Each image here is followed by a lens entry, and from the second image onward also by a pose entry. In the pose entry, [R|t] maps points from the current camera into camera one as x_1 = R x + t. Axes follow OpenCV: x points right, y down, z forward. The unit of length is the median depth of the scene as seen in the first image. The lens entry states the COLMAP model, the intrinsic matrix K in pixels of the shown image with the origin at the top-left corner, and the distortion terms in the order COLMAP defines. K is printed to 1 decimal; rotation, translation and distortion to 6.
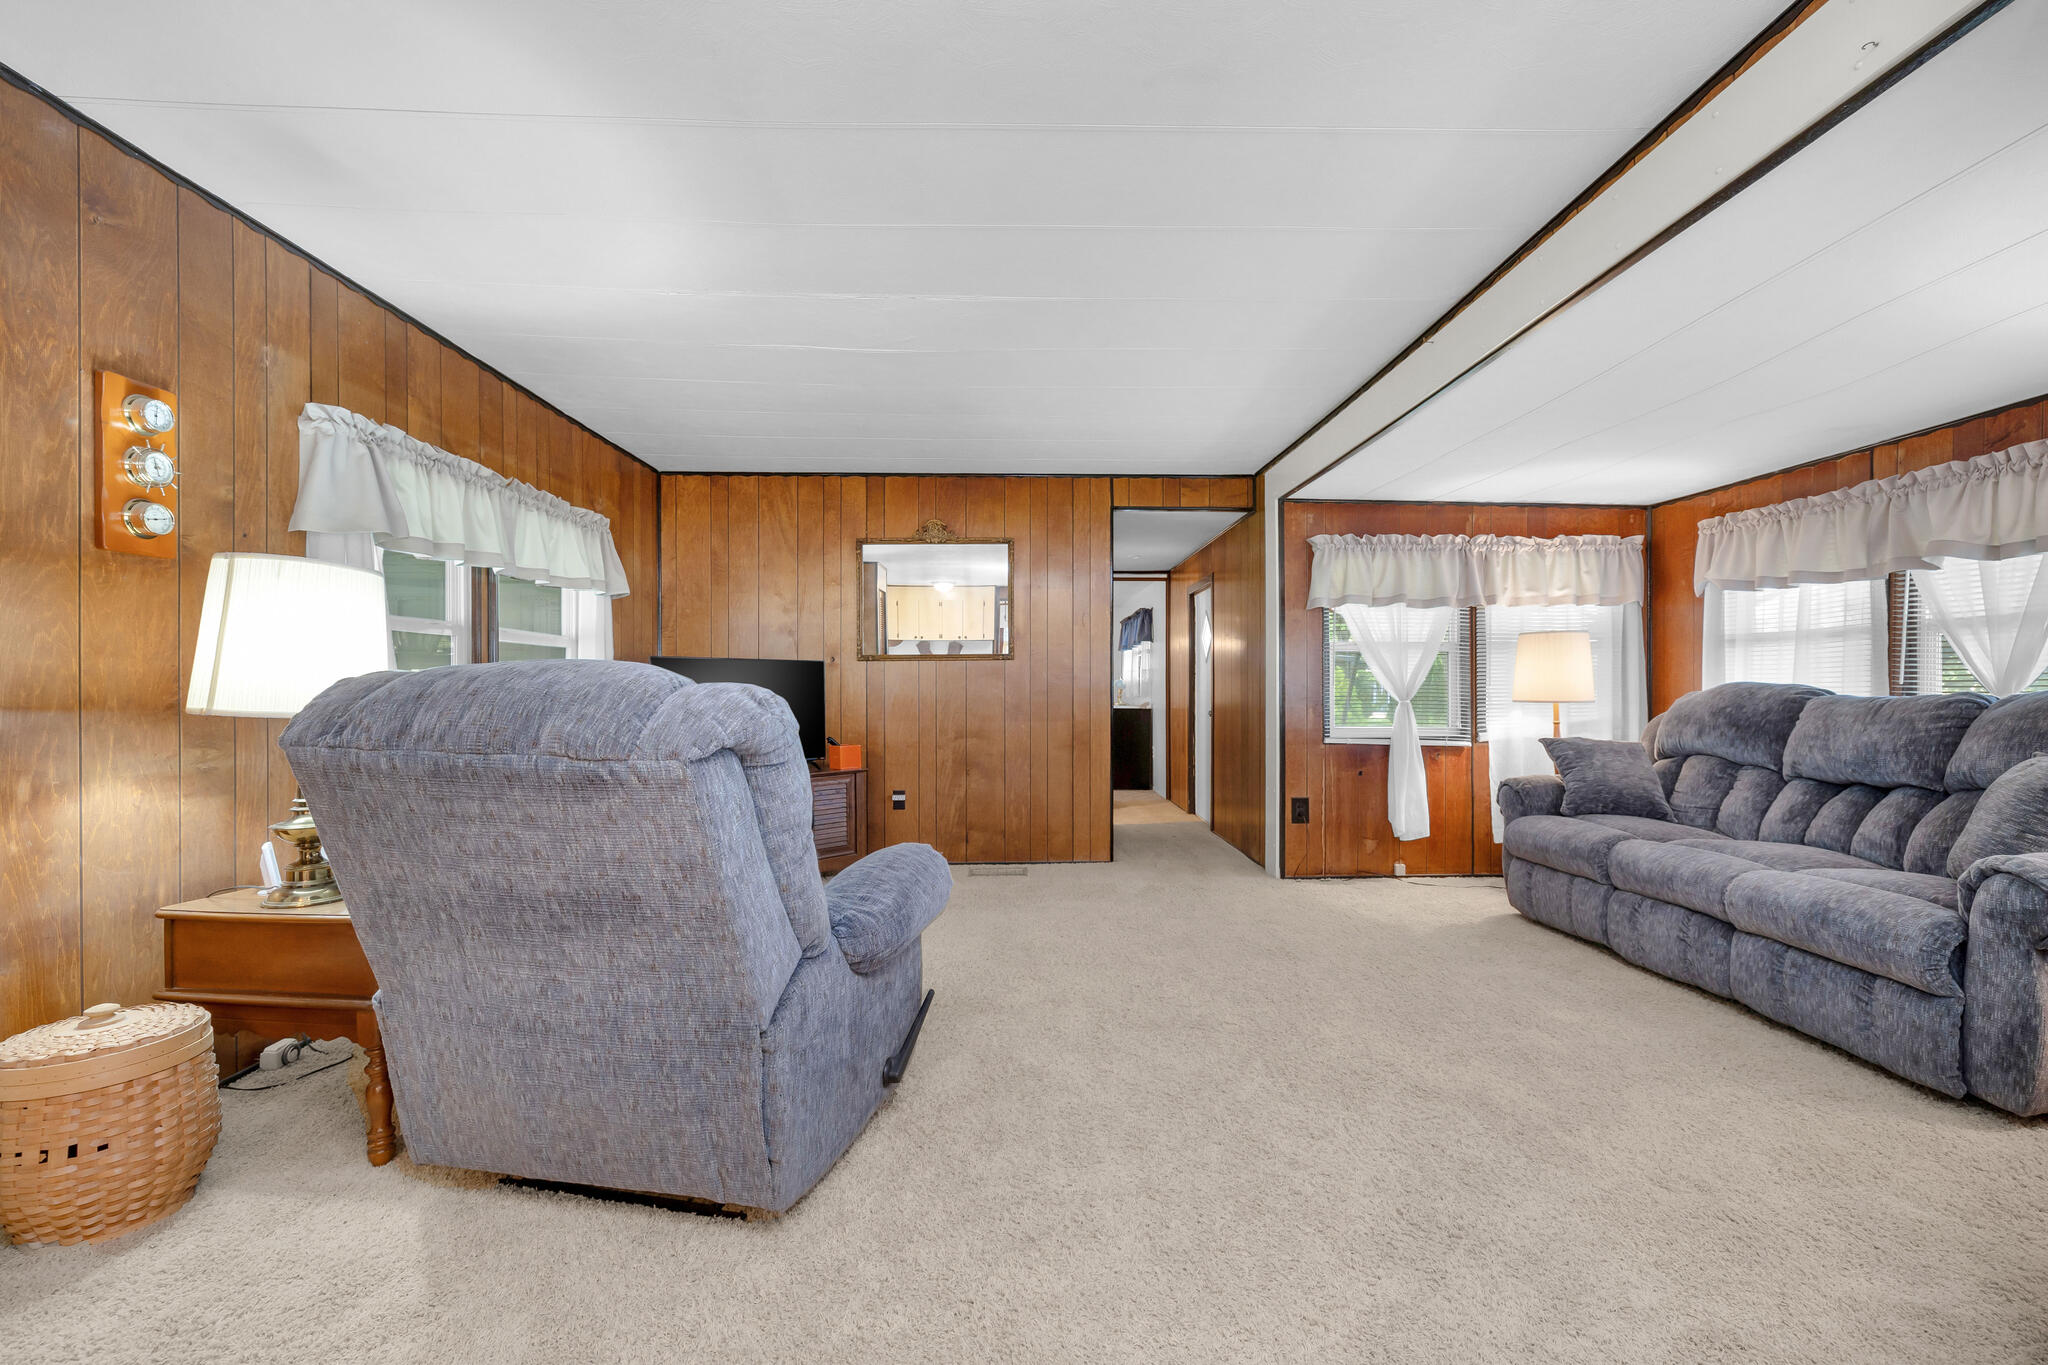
lens RADIAL K [[871.4, 0, 1024.0], [0, 871.4, 682.5], [0, 0, 1]] dist [0.001059, 0.000268]
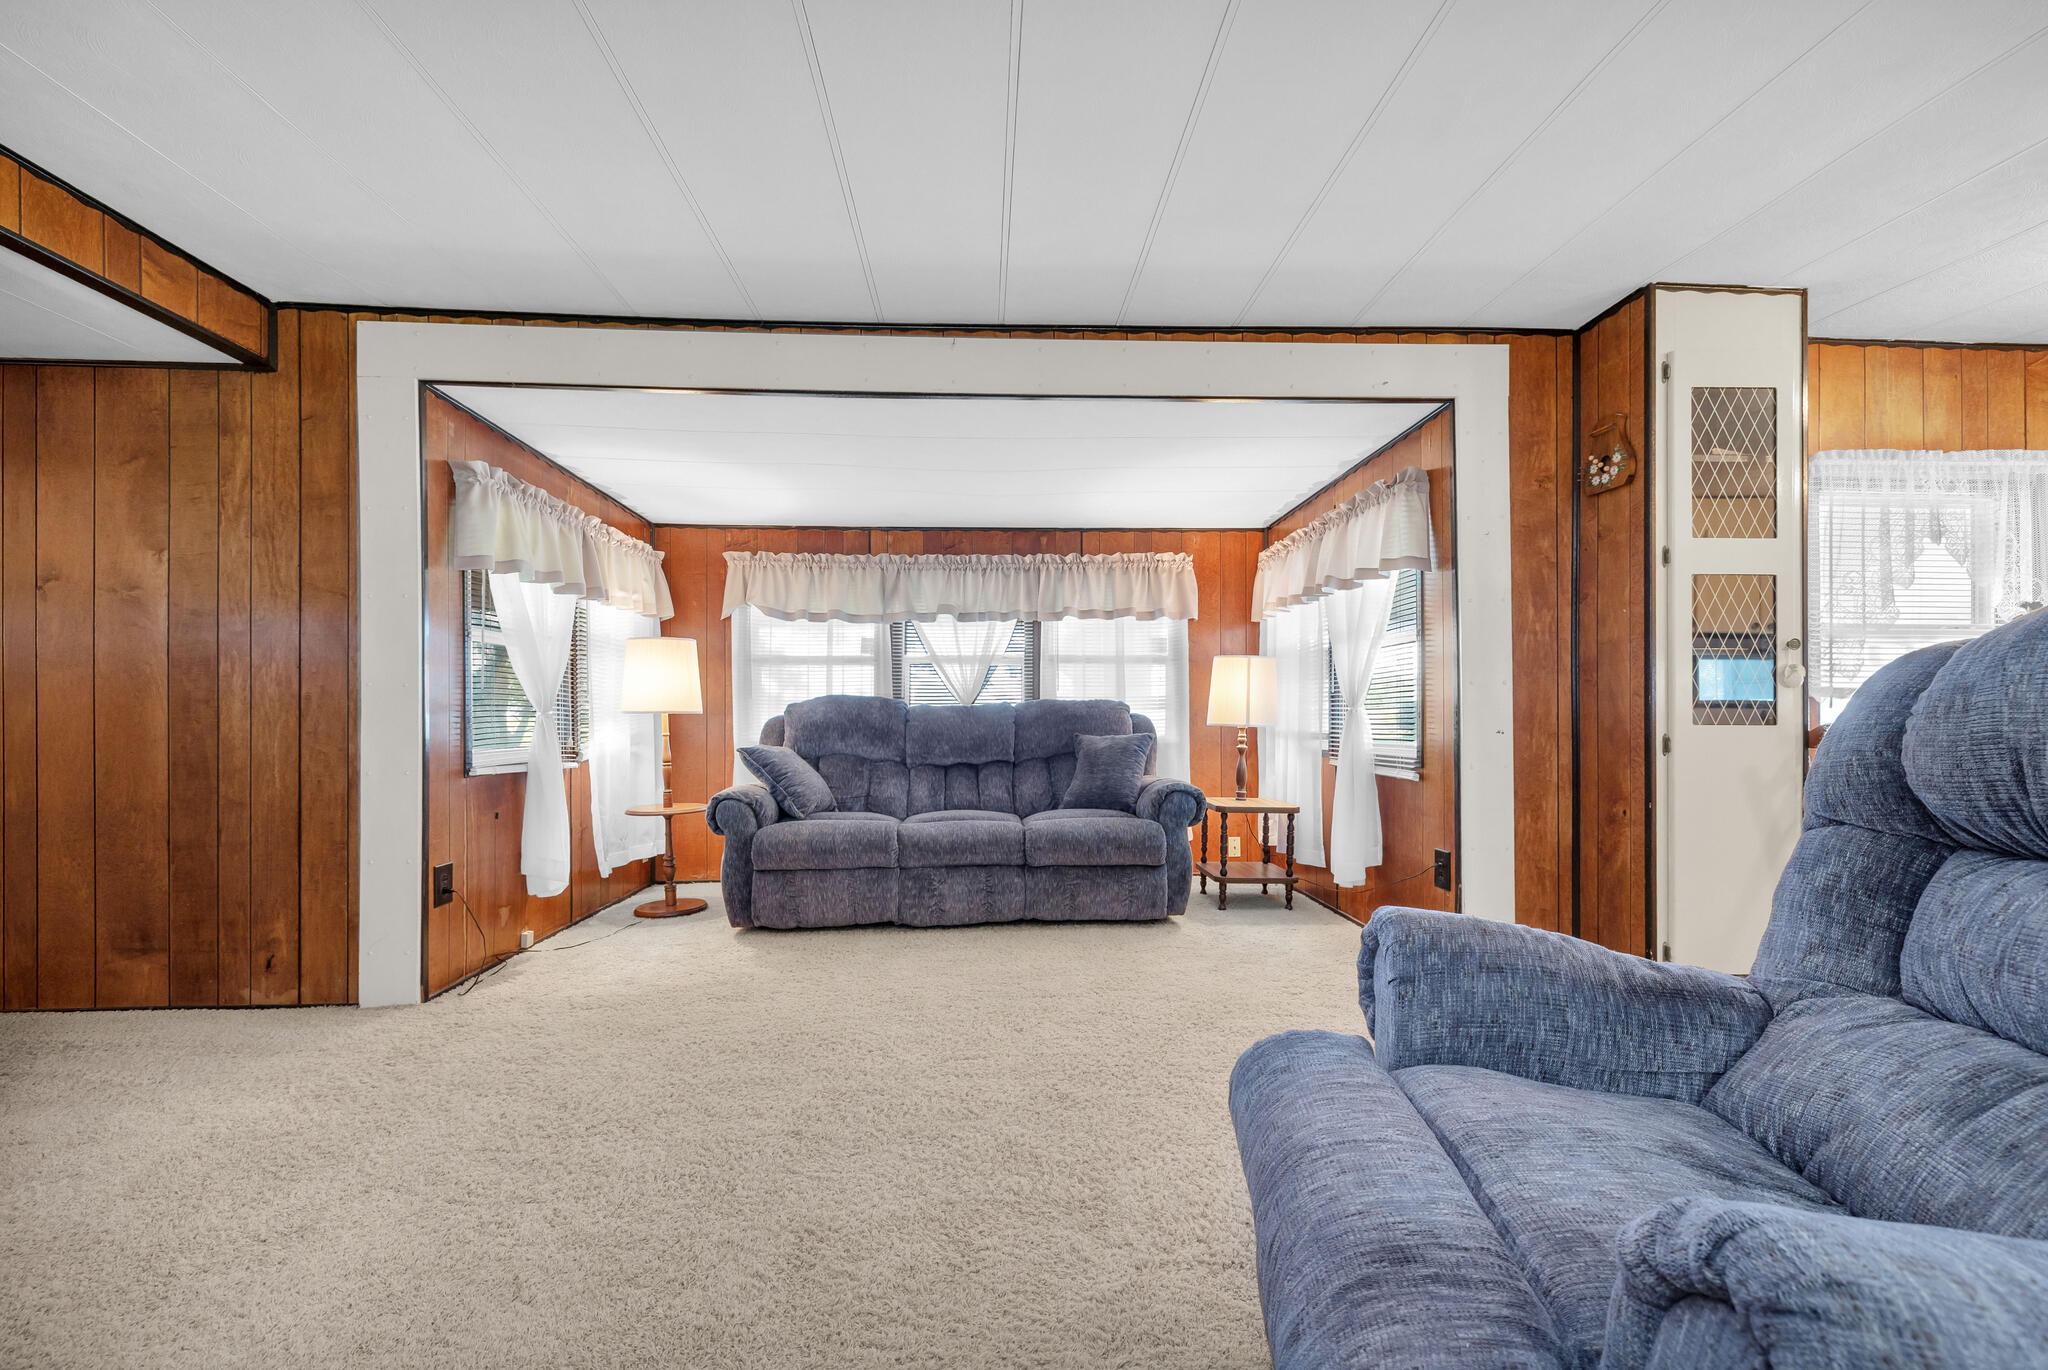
lens RADIAL K [[893.0, 0, 1050.4], [0, 893.0, 716.1], [0, 0, 1]] dist [-0.000302, 0.000029]
pose [[-0.048104, 0.000950, 0.998842, -0.431785], [-0.003809, 0.999992, -0.001134, 0.028037], [-0.998835, -0.003859, -0.048100, 0.724061]]
